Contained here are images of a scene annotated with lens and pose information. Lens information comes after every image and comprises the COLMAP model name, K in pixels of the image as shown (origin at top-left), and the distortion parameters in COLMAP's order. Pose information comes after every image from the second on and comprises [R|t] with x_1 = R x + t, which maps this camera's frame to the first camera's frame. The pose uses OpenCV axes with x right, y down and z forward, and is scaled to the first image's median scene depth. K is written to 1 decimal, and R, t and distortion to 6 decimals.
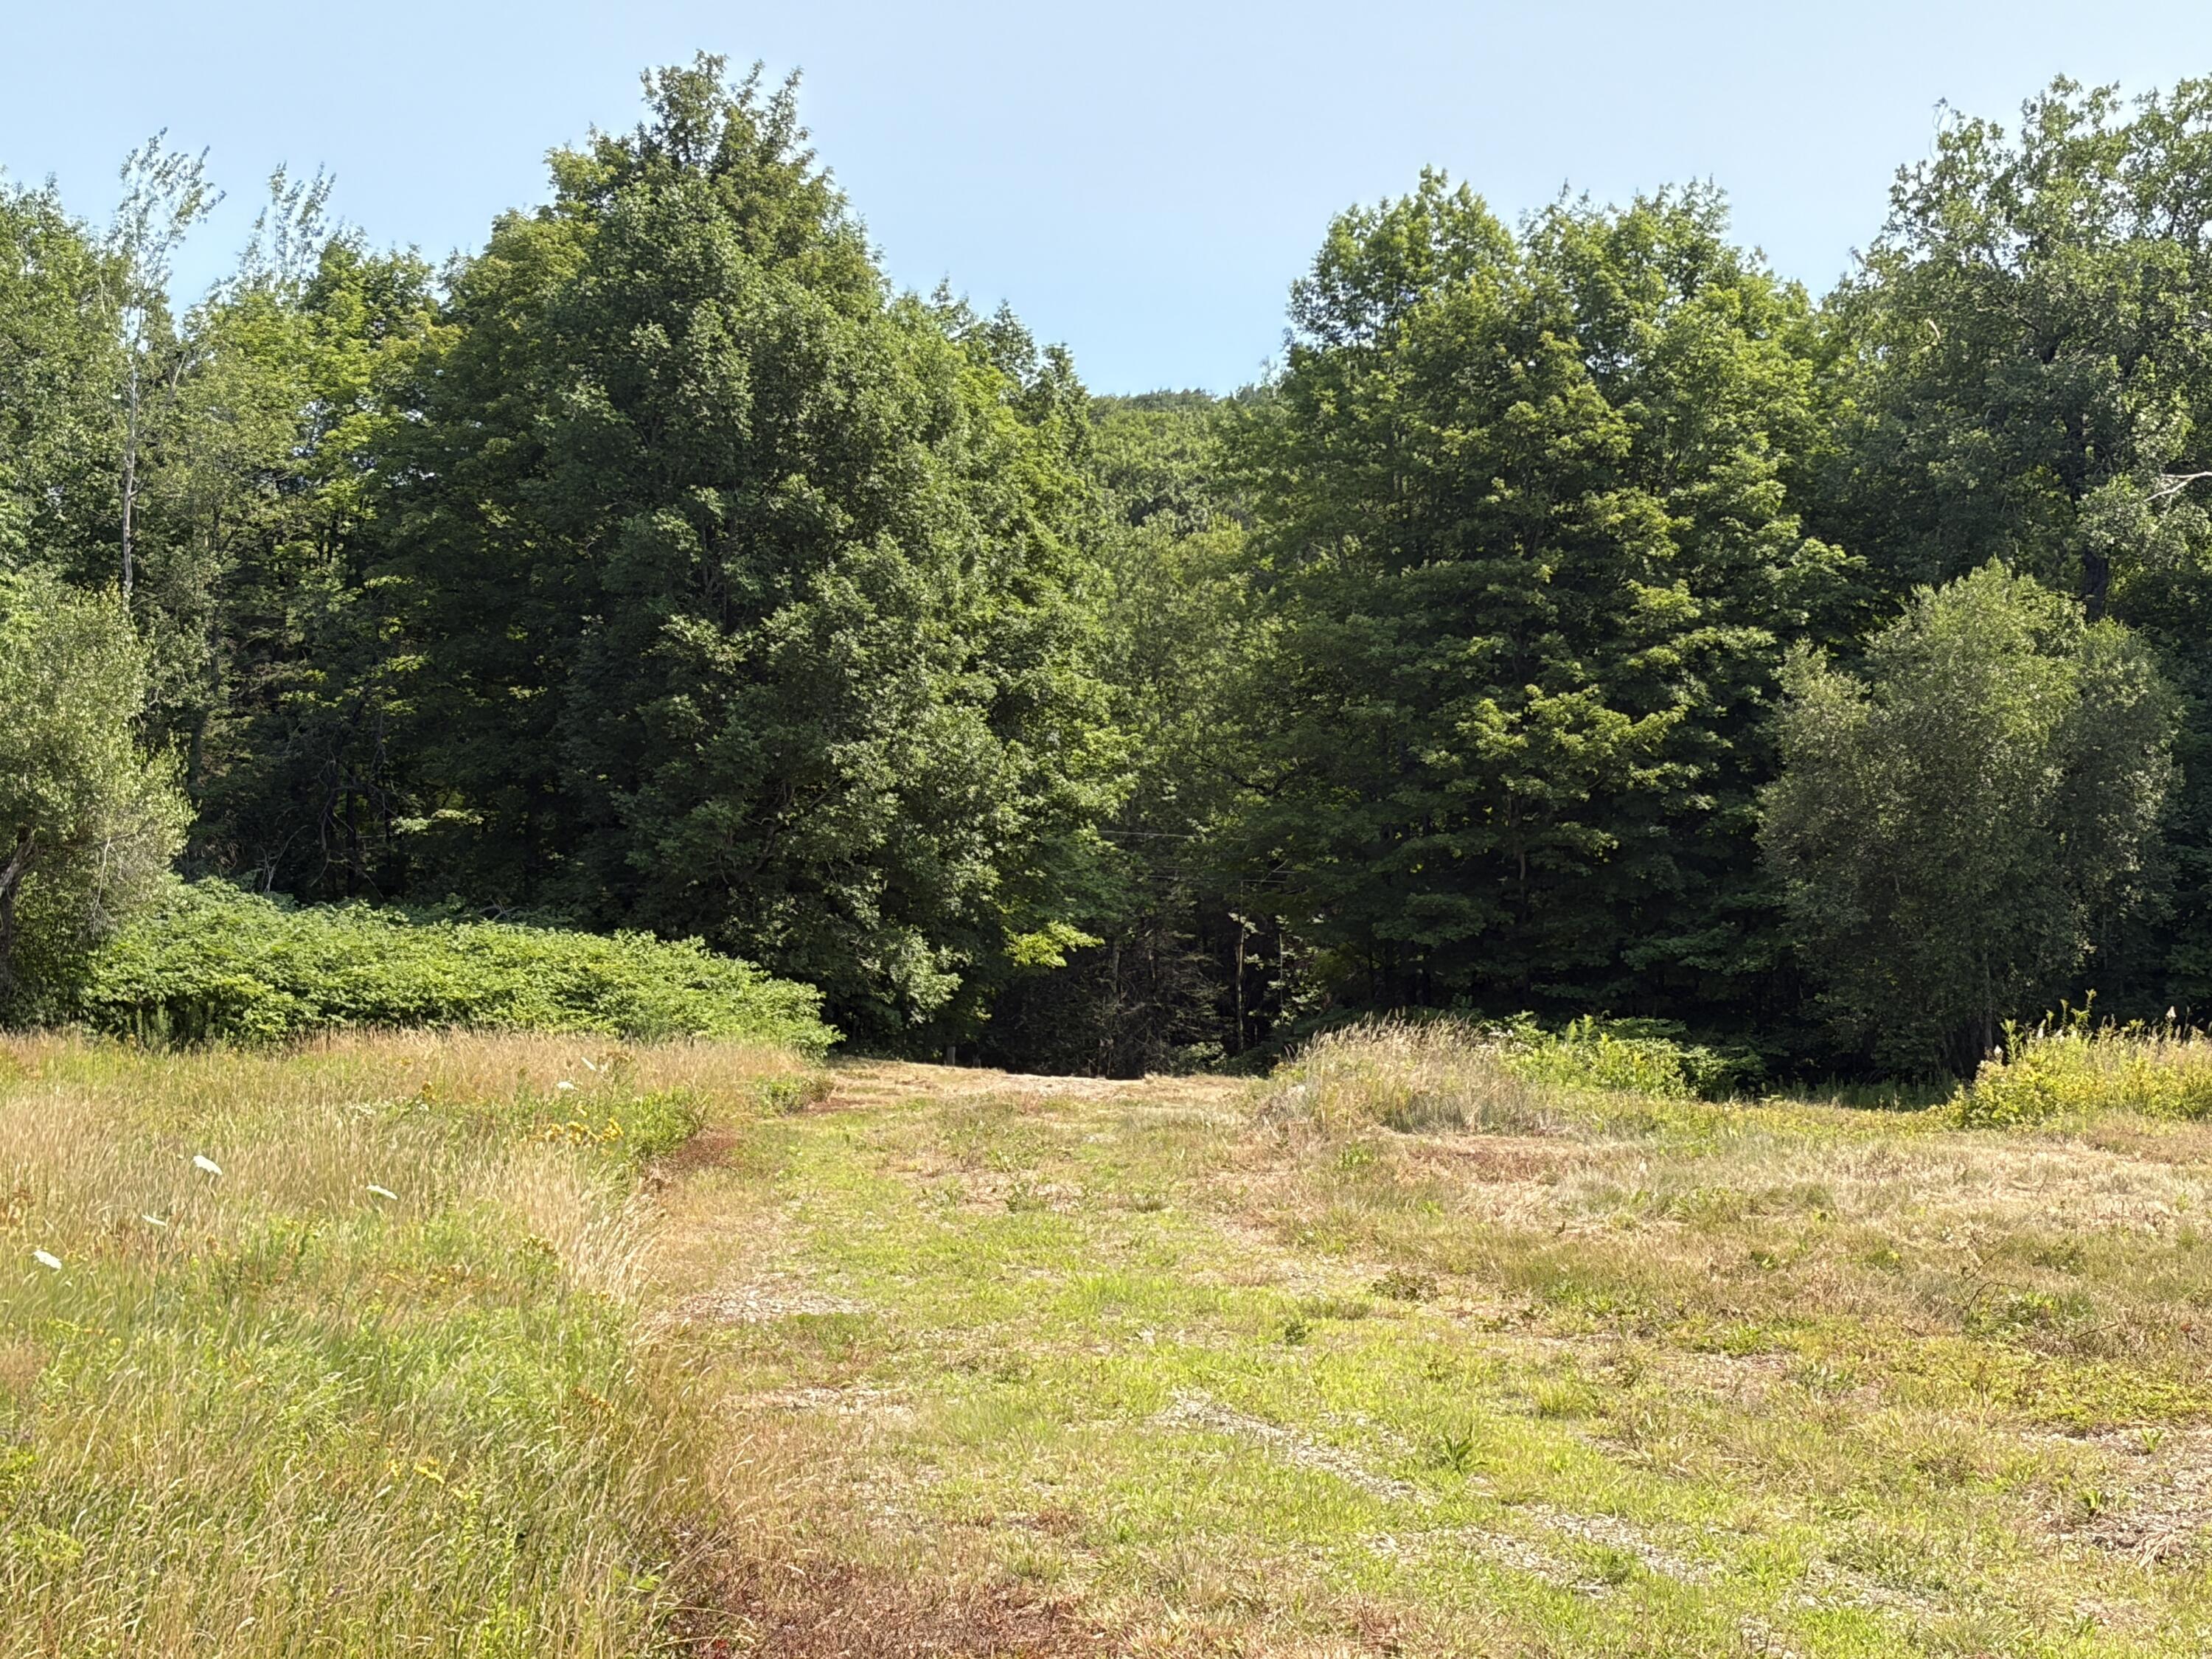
lens RADIAL K [[4945.5, 0, 1106.0], [0, 4945.5, 829.5], [0, 0, 1]] dist [0.083030, 4.526957]
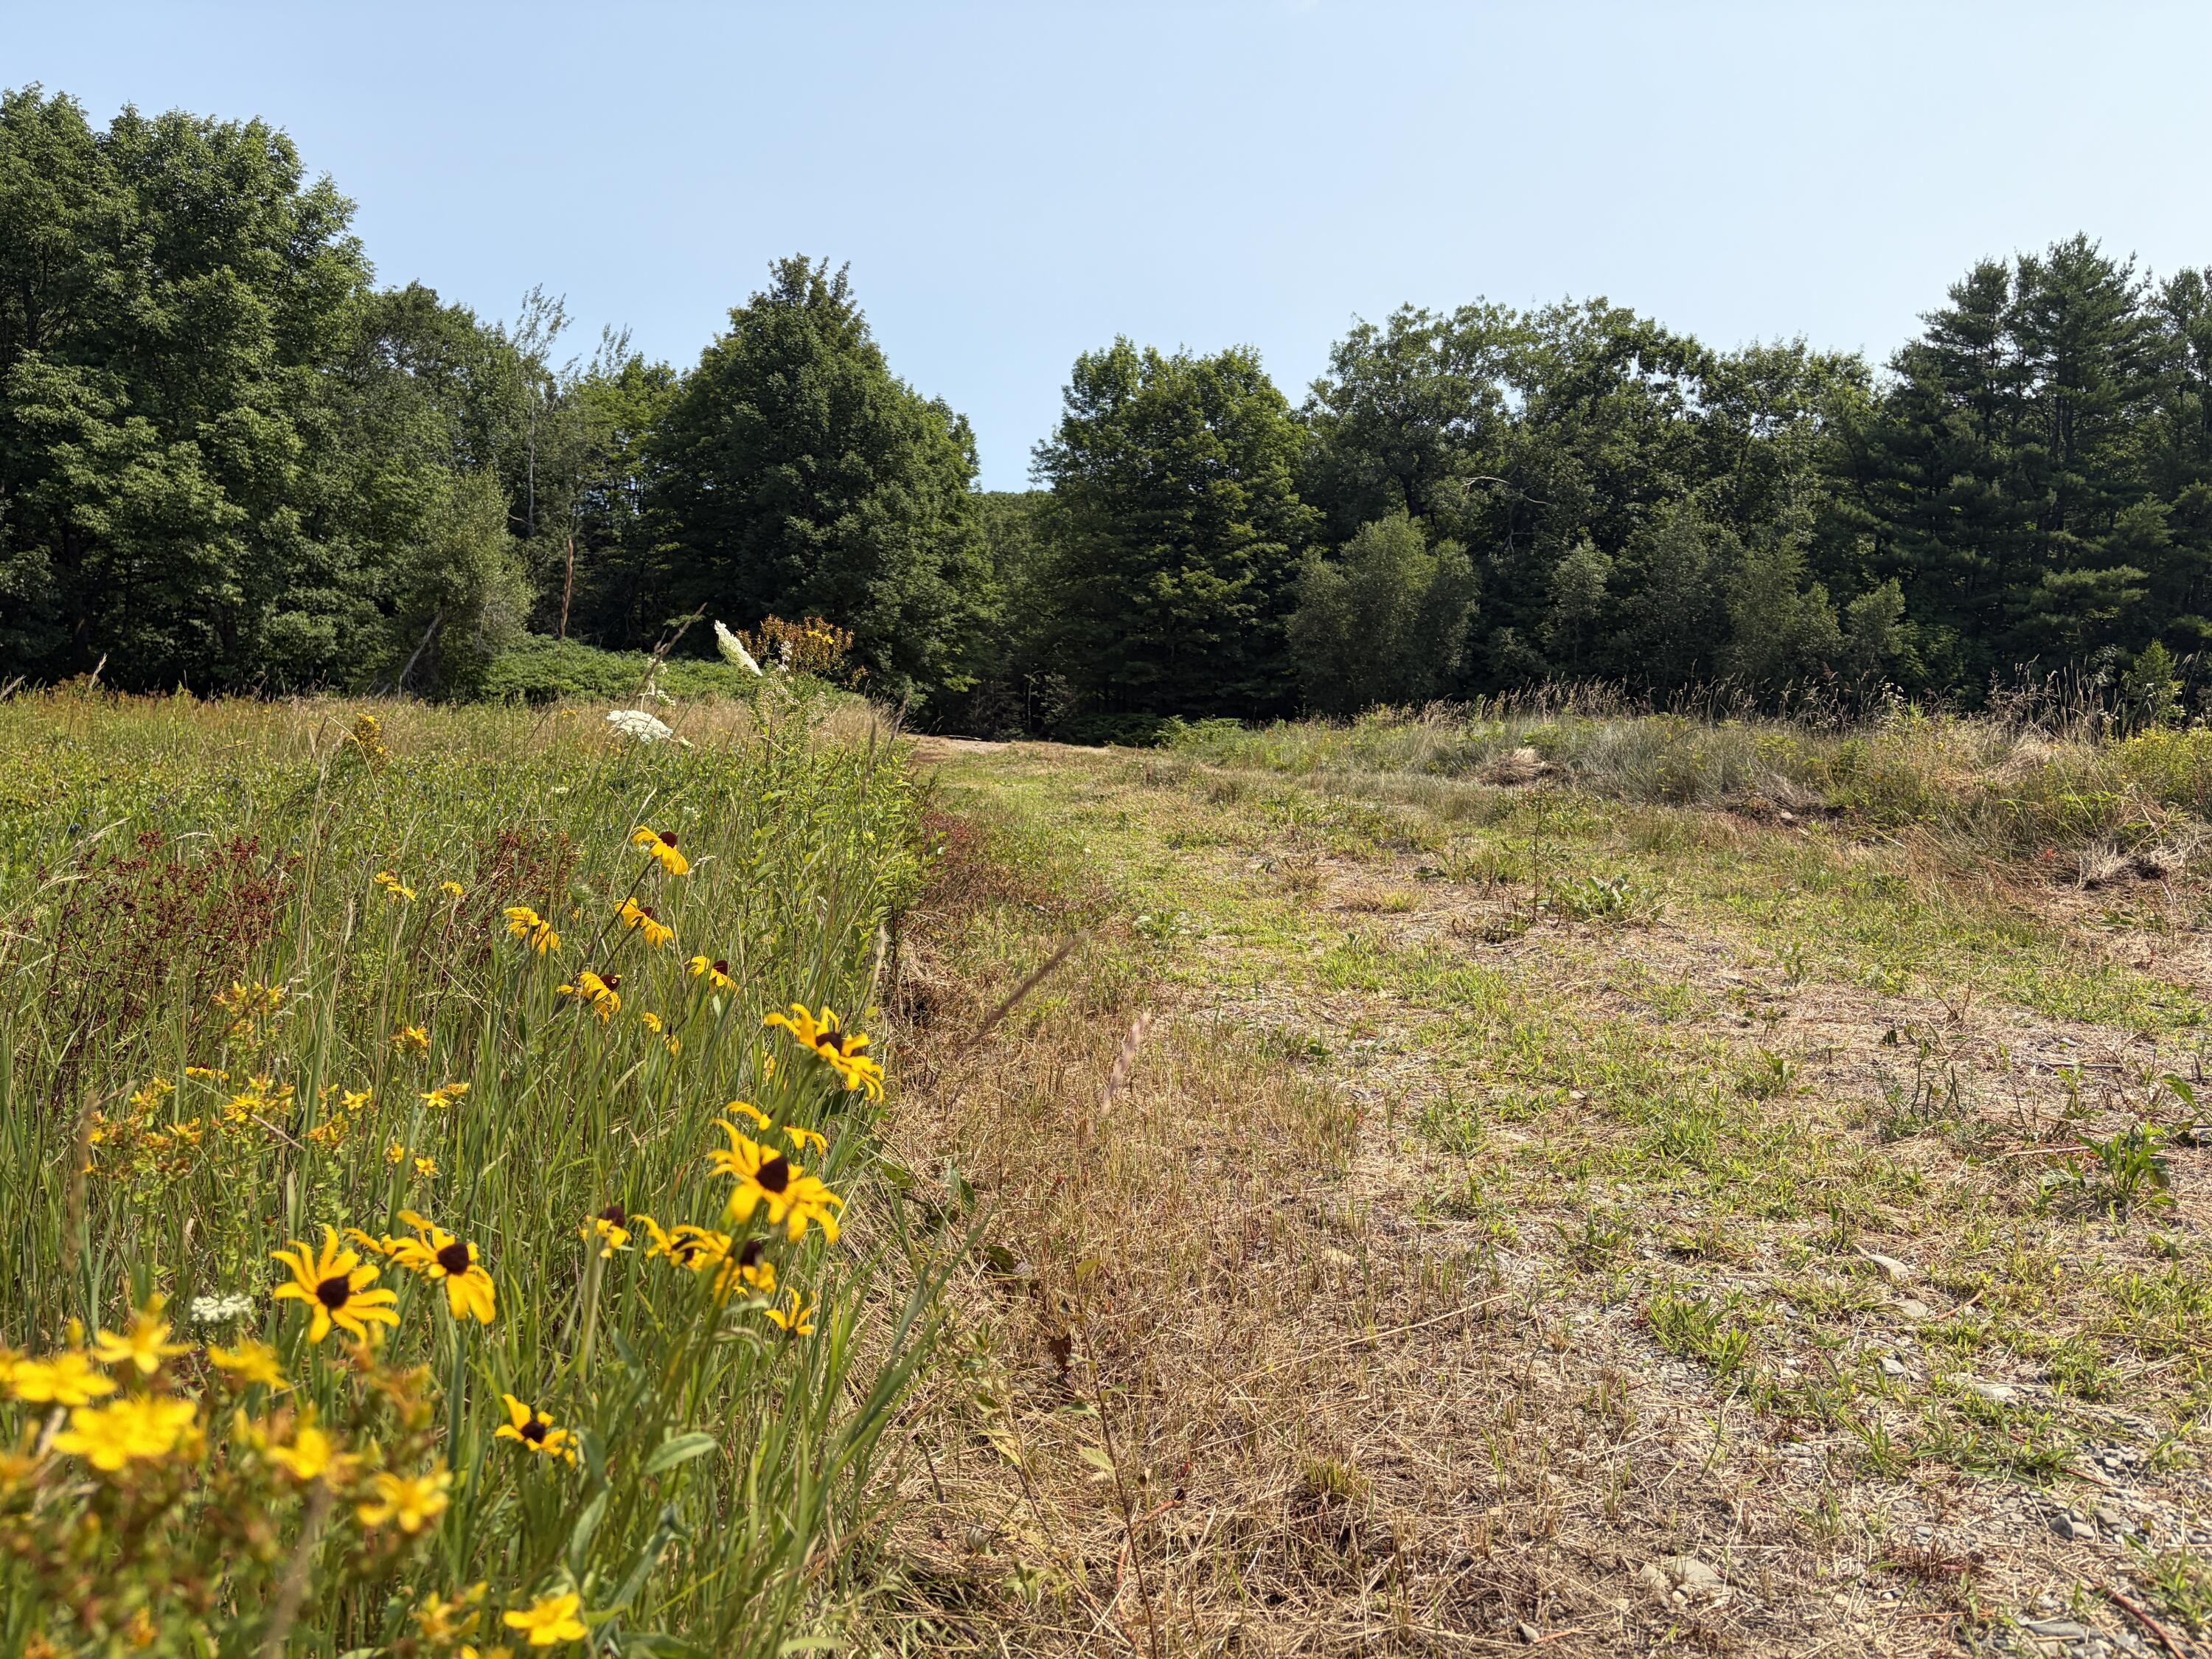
lens RADIAL K [[1746.9, 0, 1106.0], [0, 1746.9, 829.5], [0, 0, 1]] dist [0.124323, -0.001221]
pose [[0.995550, 0.004519, 0.094129, -0.022092], [-0.013785, 0.995089, 0.098018, 0.011600], [-0.093224, -0.098879, 0.990723, 0.213249]]
